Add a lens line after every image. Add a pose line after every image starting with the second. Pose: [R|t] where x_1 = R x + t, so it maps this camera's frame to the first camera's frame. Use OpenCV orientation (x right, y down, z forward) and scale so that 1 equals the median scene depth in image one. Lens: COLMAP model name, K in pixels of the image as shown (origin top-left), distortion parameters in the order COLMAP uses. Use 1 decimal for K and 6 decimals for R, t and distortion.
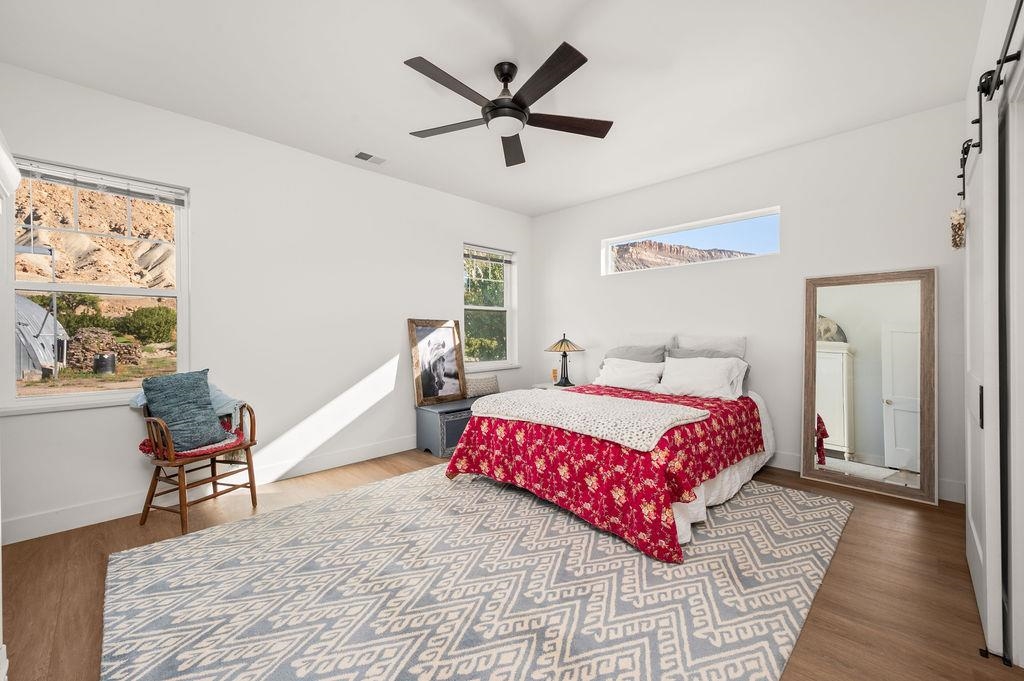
lens RADIAL K [[404.3, 0, 510.4], [0, 404.3, 331.8], [0, 0, 1]] dist [-0.000117, -0.000401]
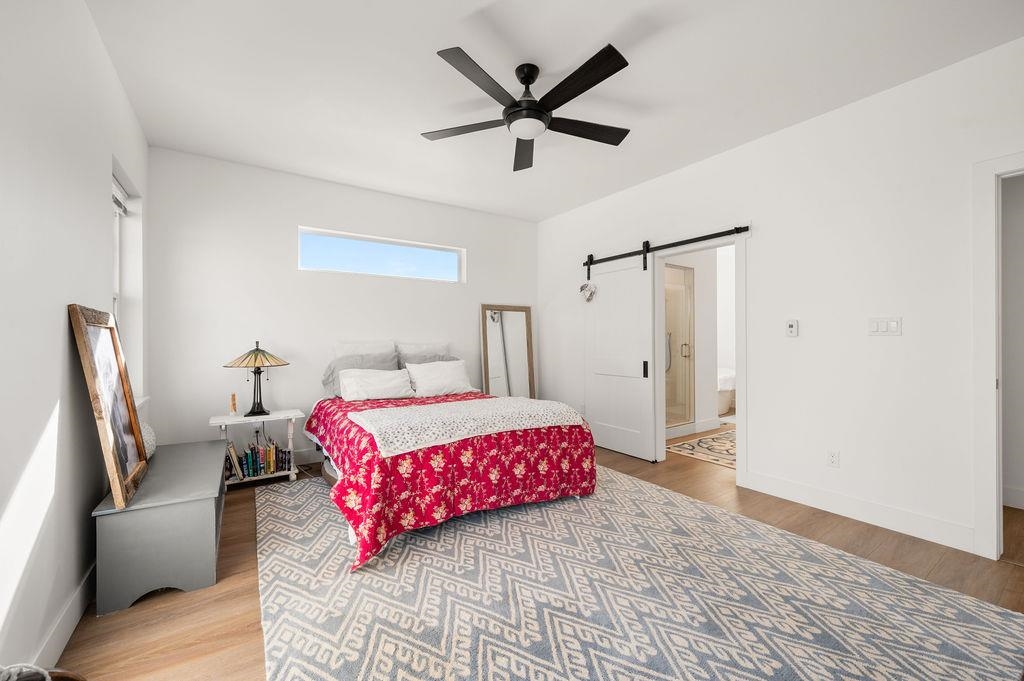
lens RADIAL K [[406.3, 0, 510.9], [0, 406.3, 336.6], [0, 0, 1]] dist [0.000536, 0.000441]
pose [[0.192443, 0.011681, 0.981239, -0.757410], [-0.002444, 0.999932, -0.011424, 0.004088], [-0.981305, -0.000200, 0.192459, 0.660298]]
